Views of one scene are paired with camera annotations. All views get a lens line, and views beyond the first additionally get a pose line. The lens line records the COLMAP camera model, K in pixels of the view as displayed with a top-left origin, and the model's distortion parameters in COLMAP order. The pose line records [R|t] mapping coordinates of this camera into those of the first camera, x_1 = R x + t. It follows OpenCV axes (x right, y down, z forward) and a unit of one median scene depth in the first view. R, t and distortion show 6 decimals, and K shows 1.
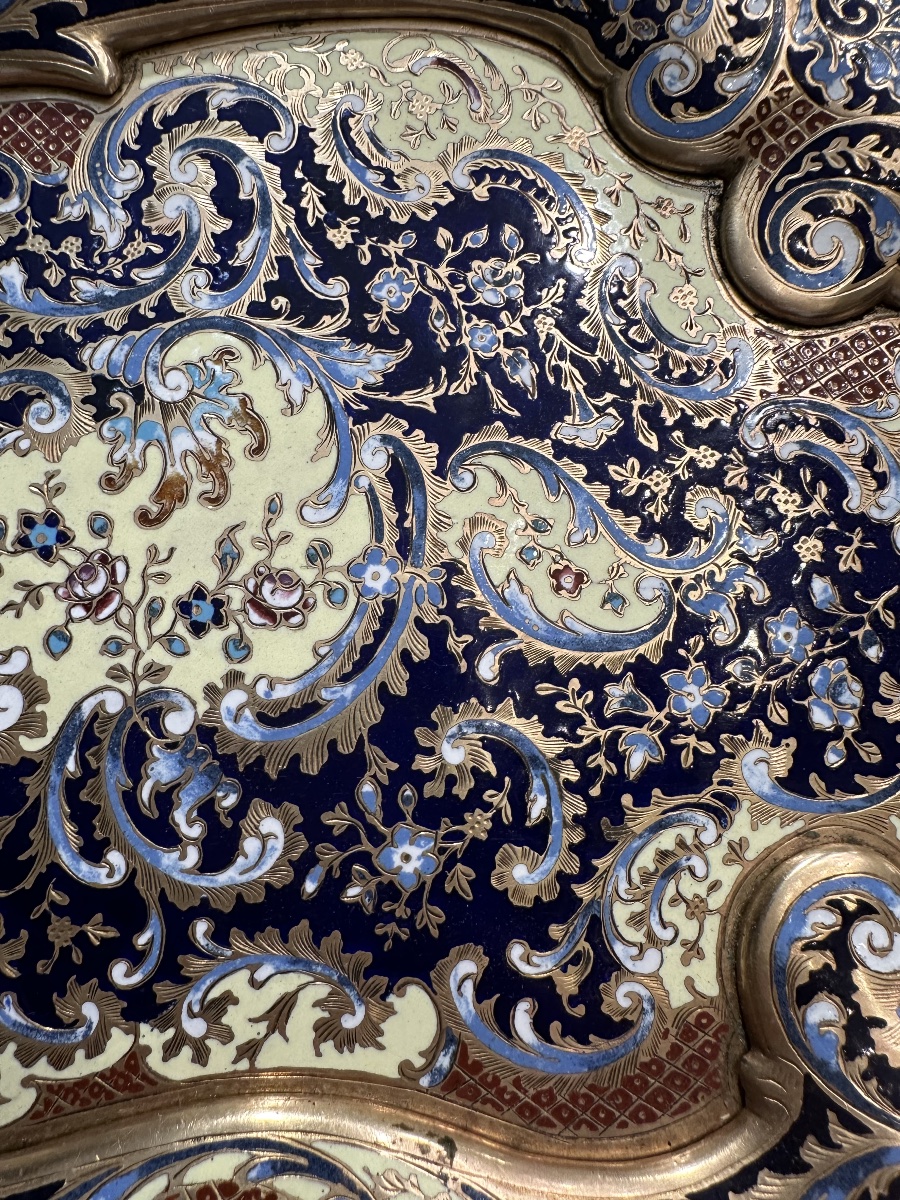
lens RADIAL K [[868.5, 0, 366.2], [0, 868.5, 553.8], [0, 0, 1]] dist [-0.006235, 0.001178]
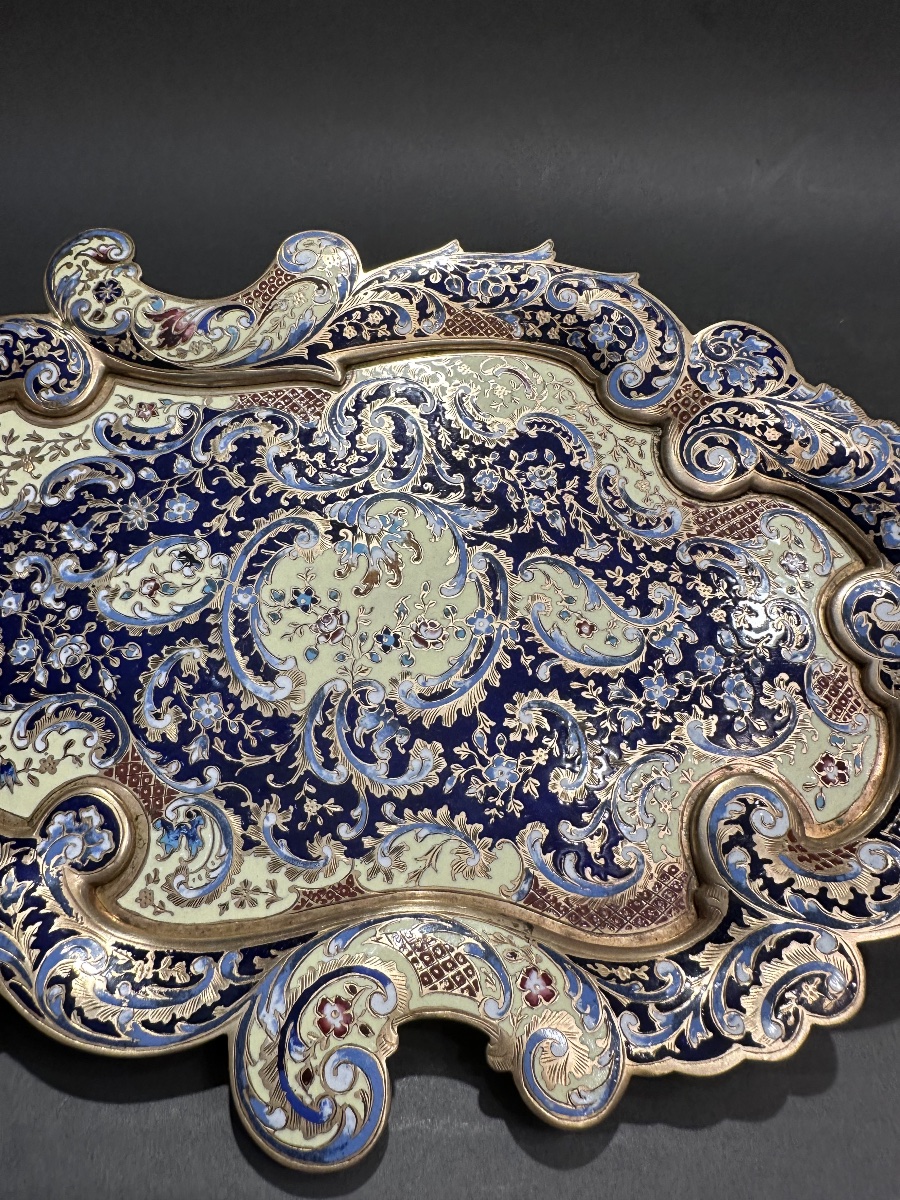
lens RADIAL K [[857.2, 0, 381.2], [0, 857.2, 559.5], [0, 0, 1]] dist [-0.001660, -0.005367]
pose [[0.999322, 0.012936, -0.034470, -0.138614], [-0.021481, 0.965234, -0.260503, 0.367138], [0.029902, 0.261067, 0.964857, -0.794787]]
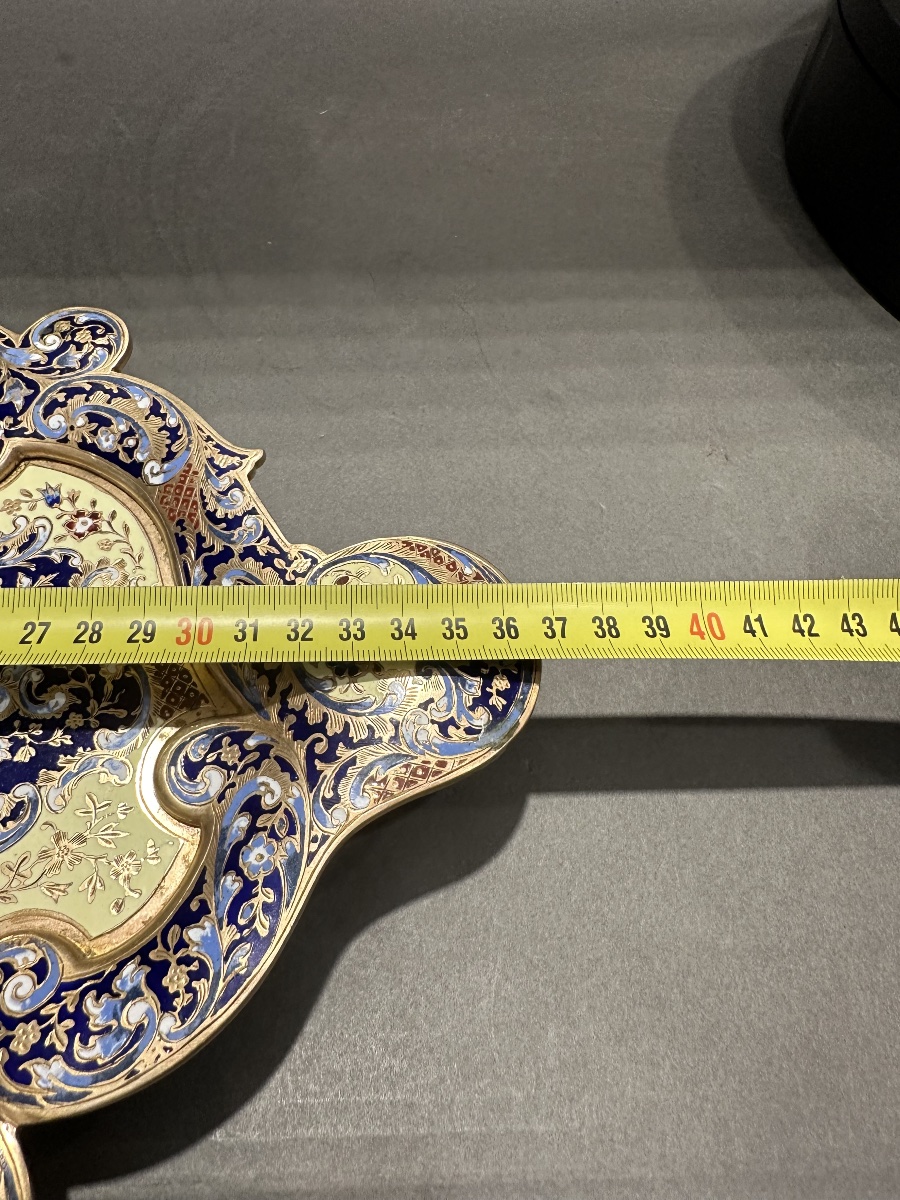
lens RADIAL K [[839.0, 0, 365.6], [0, 839.0, 566.8], [0, 0, 1]] dist [-0.001251, -0.000540]
pose [[-0.995466, 0.041546, -0.085568, -1.402047], [-0.086443, -0.770516, 0.631532, -0.881150], [-0.039694, 0.636066, 0.770613, -0.327237]]
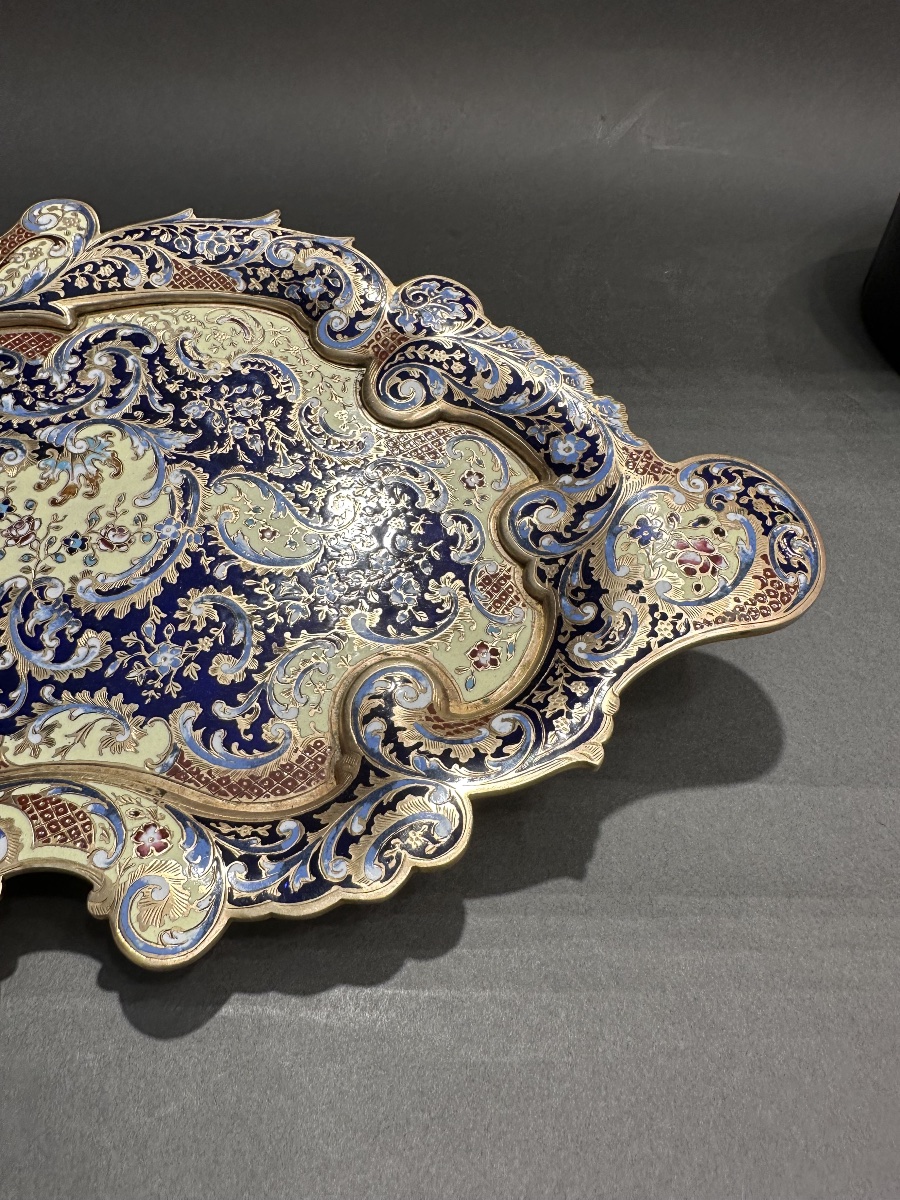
lens RADIAL K [[857.2, 0, 381.2], [0, 857.2, 559.5], [0, 0, 1]] dist [-0.001660, -0.005367]
pose [[0.999947, 0.009721, 0.003442, 0.472946], [-0.007699, 0.925794, -0.377950, 0.793108], [-0.006861, 0.377903, 0.925820, -0.739636]]
